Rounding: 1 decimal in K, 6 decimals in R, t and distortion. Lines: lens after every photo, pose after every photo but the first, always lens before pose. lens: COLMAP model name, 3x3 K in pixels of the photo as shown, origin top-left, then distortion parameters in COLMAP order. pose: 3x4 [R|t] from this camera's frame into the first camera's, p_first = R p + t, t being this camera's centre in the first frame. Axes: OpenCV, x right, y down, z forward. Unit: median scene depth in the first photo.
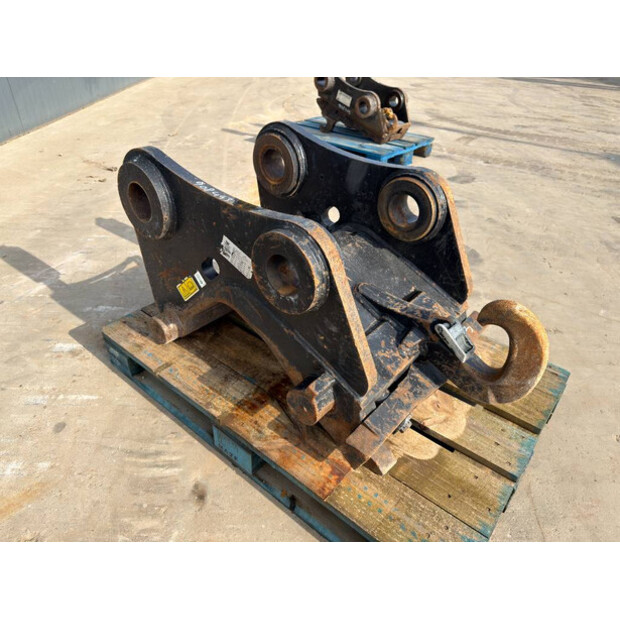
lens RADIAL K [[441.6, 0, 308.5], [0, 441.6, 304.5], [0, 0, 1]] dist [0.003868, -0.003410]
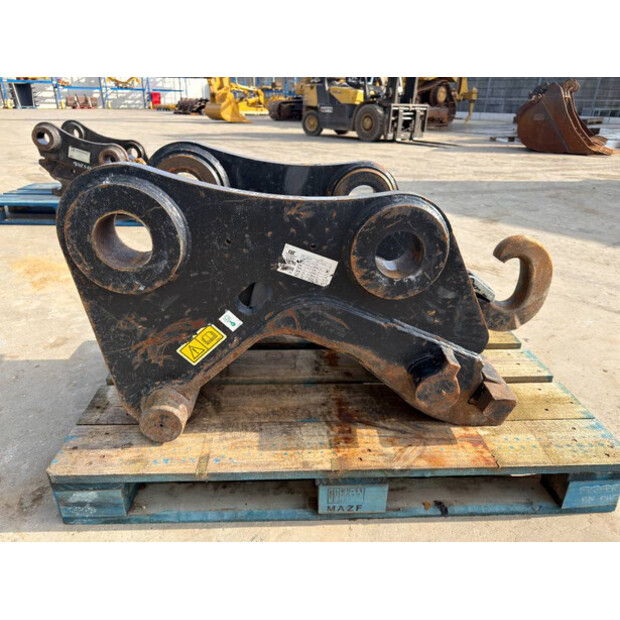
lens RADIAL K [[442.1, 0, 310.0], [0, 442.1, 310.0], [0, 0, 1]] dist [0.004175, -0.003139]
pose [[0.742075, -0.299853, 0.599510, -0.633157], [0.372665, 0.927962, 0.002848, -0.027258], [-0.557176, 0.221303, 0.800362, 0.324043]]
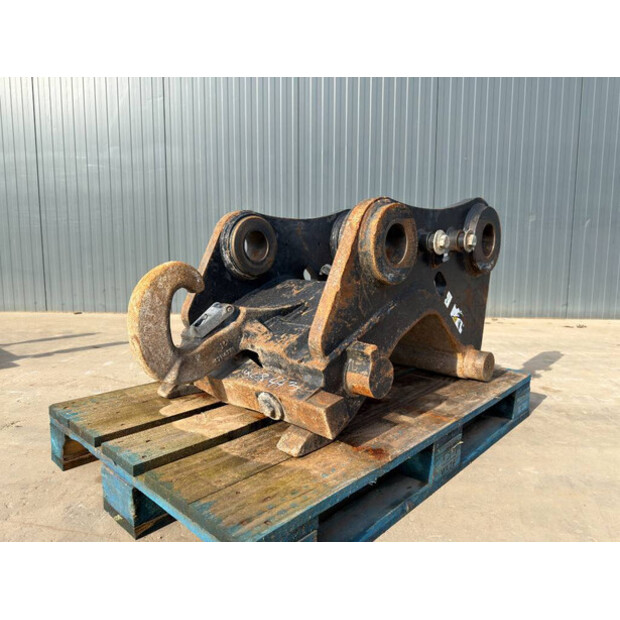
lens RADIAL K [[442.1, 0, 310.0], [0, 442.1, 310.0], [0, 0, 1]] dist [0.004175, -0.003139]
pose [[-0.063521, 0.086637, -0.994213, 1.197919], [-0.554583, 0.825176, 0.107340, -0.155690], [0.829701, 0.558192, -0.004369, 1.084898]]
